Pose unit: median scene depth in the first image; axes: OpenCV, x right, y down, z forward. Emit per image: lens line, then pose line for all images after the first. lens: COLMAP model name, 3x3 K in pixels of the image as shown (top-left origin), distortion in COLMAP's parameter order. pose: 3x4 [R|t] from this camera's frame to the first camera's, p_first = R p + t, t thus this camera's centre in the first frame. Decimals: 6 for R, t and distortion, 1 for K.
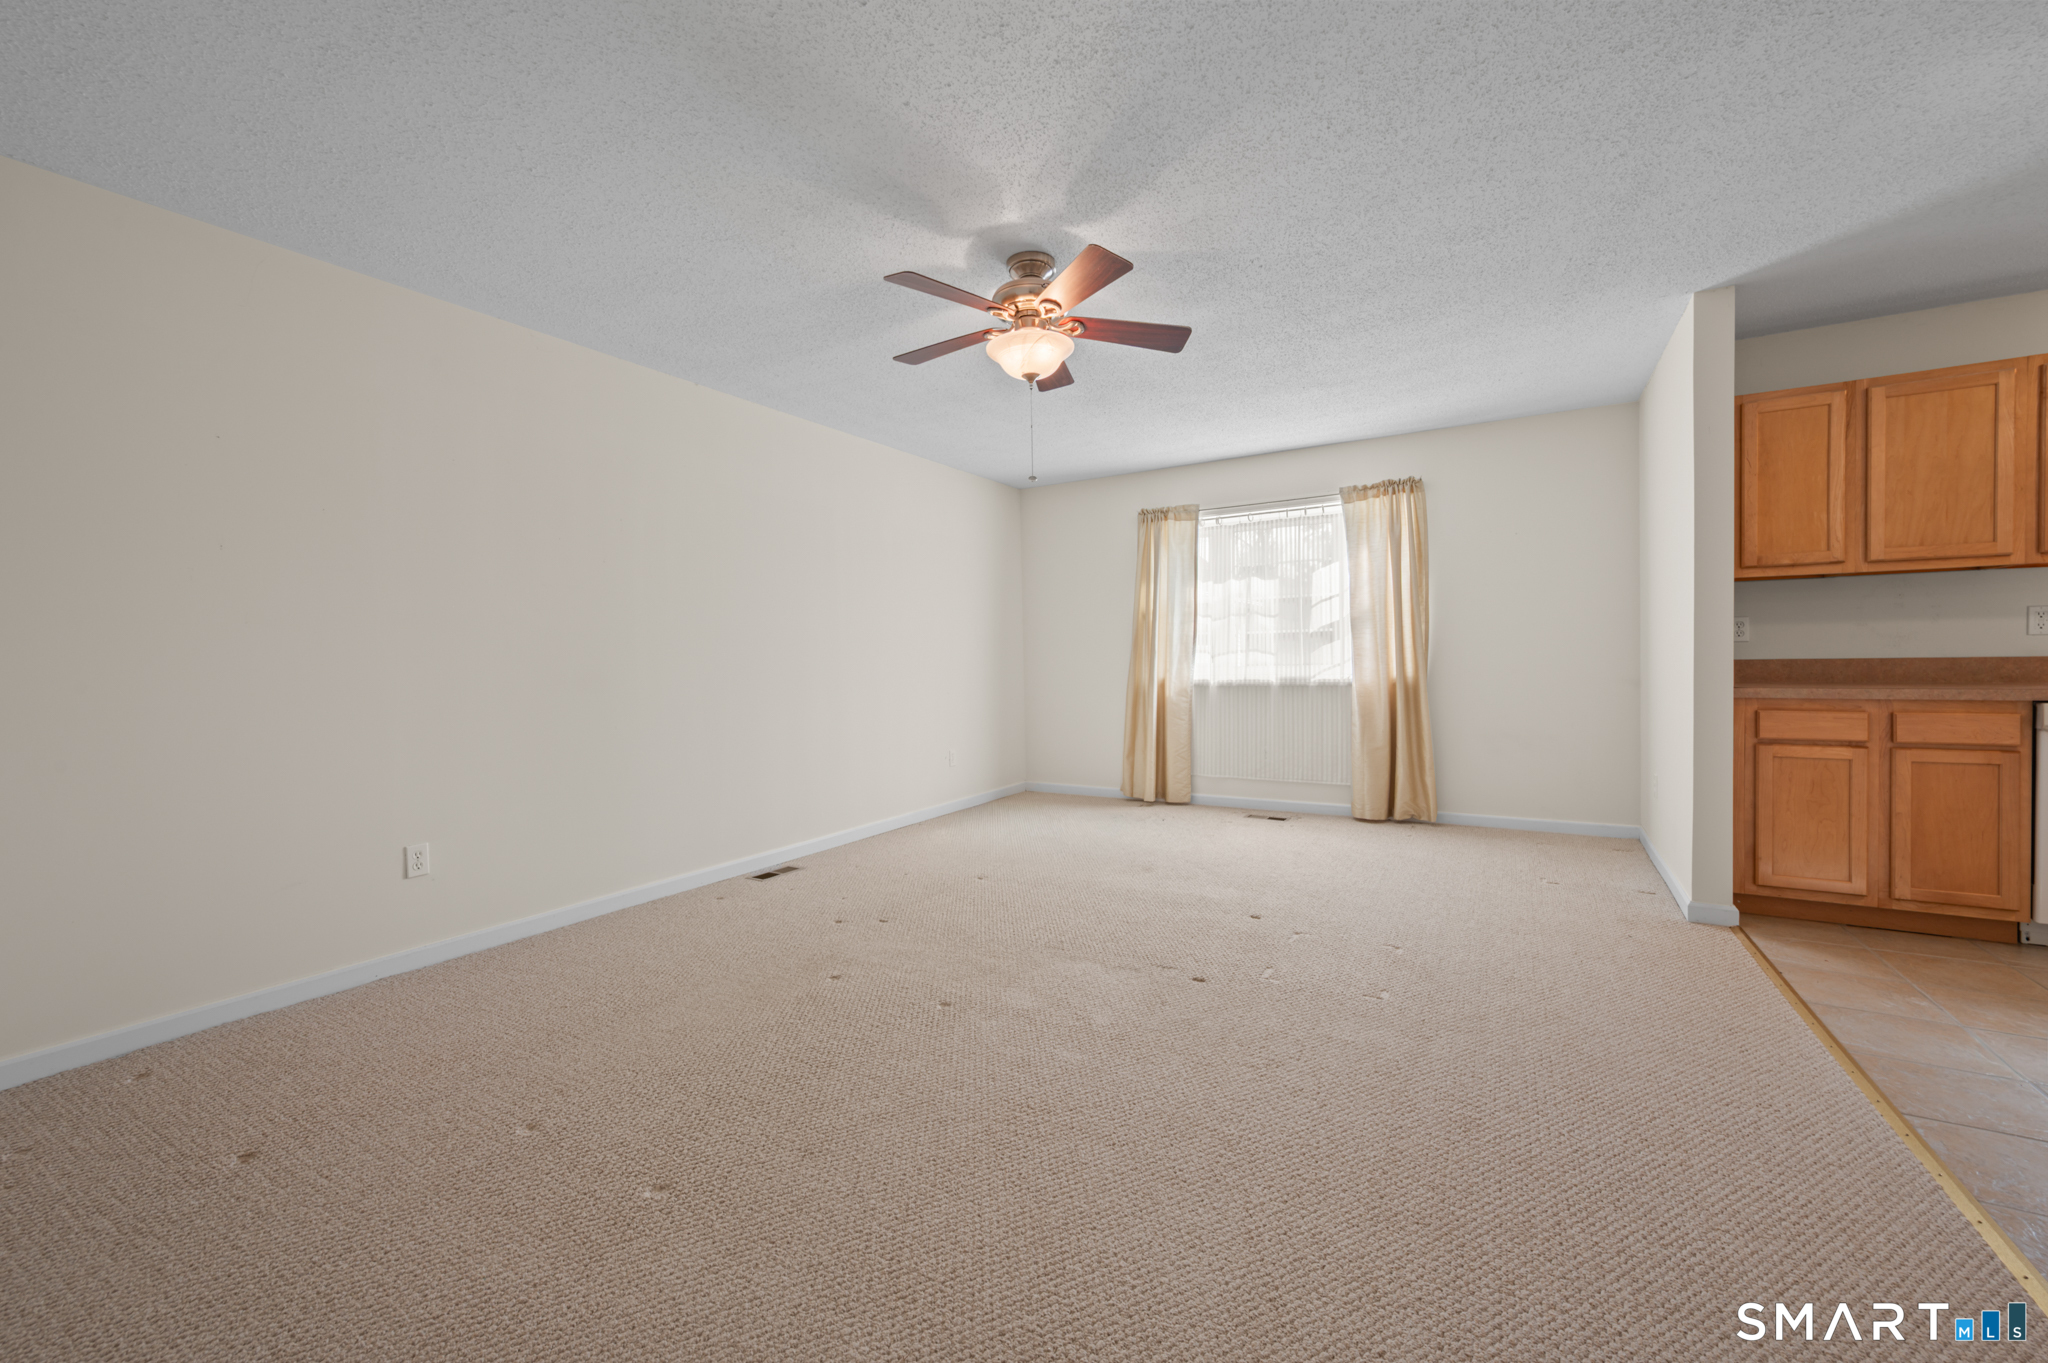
lens RADIAL K [[813.2, 0, 1024.9], [0, 813.2, 672.6], [0, 0, 1]] dist [-0.002716, 0.001776]
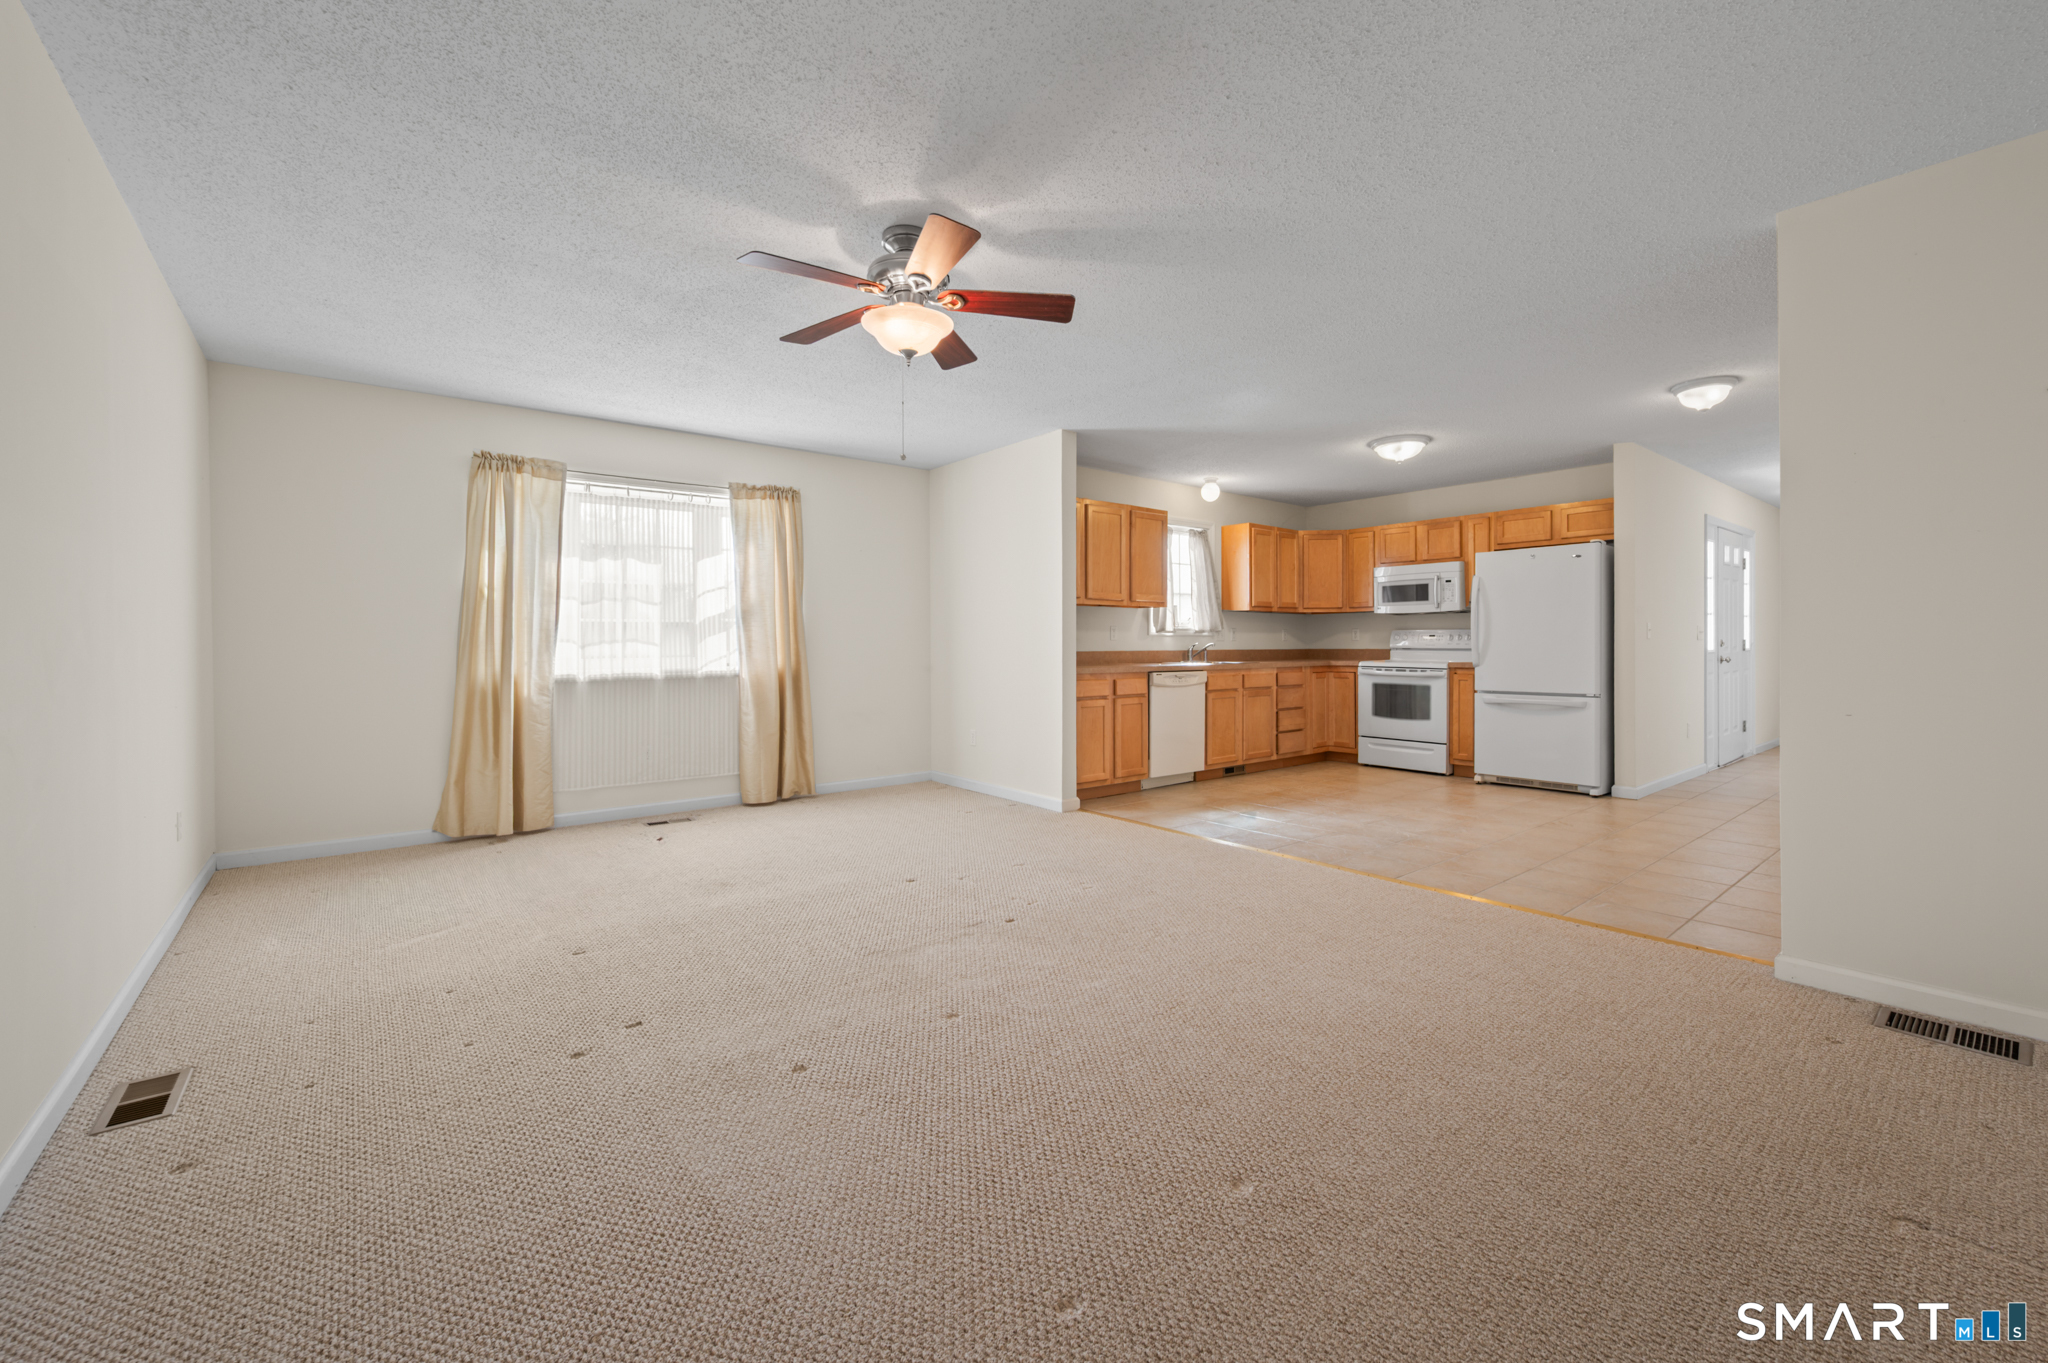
lens RADIAL K [[813.2, 0, 1060.9], [0, 813.2, 652.3], [0, 0, 1]] dist [-0.002716, 0.001776]
pose [[0.336609, 0.010089, 0.941590, -0.693009], [0.016540, 0.999725, -0.016625, 0.014822], [-0.941499, 0.021170, 0.336350, 0.436601]]
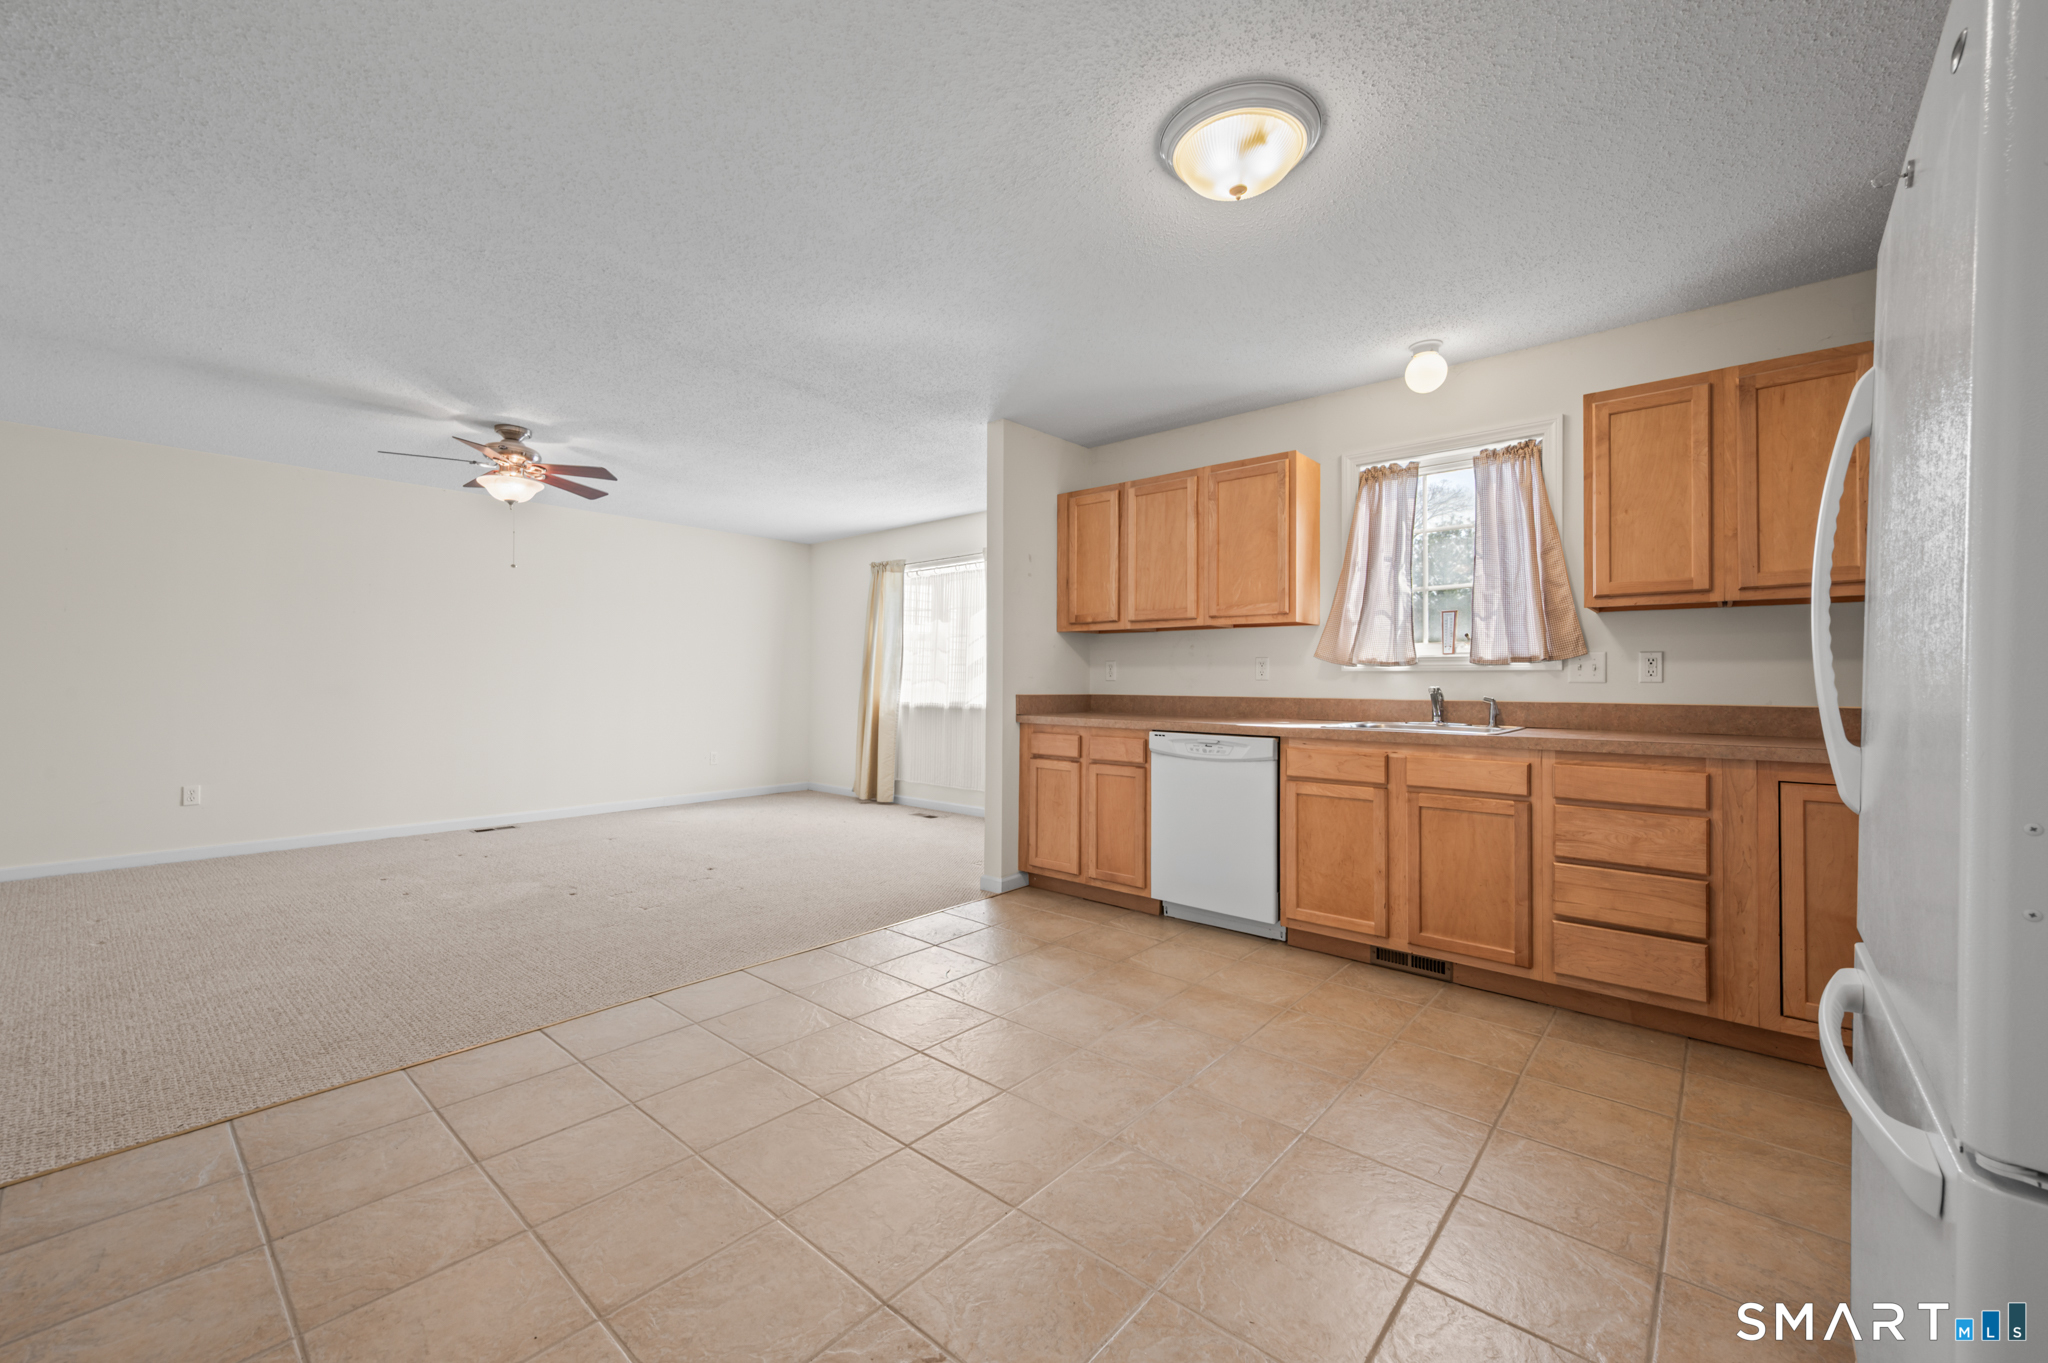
lens RADIAL K [[813.2, 0, 1039.5], [0, 813.2, 667.0], [0, 0, 1]] dist [-0.002716, 0.001776]
pose [[0.984302, 0.018804, -0.175489, 1.112134], [-0.024998, 0.999138, -0.033152, -0.015679], [0.174715, 0.037018, 0.983923, -0.298883]]
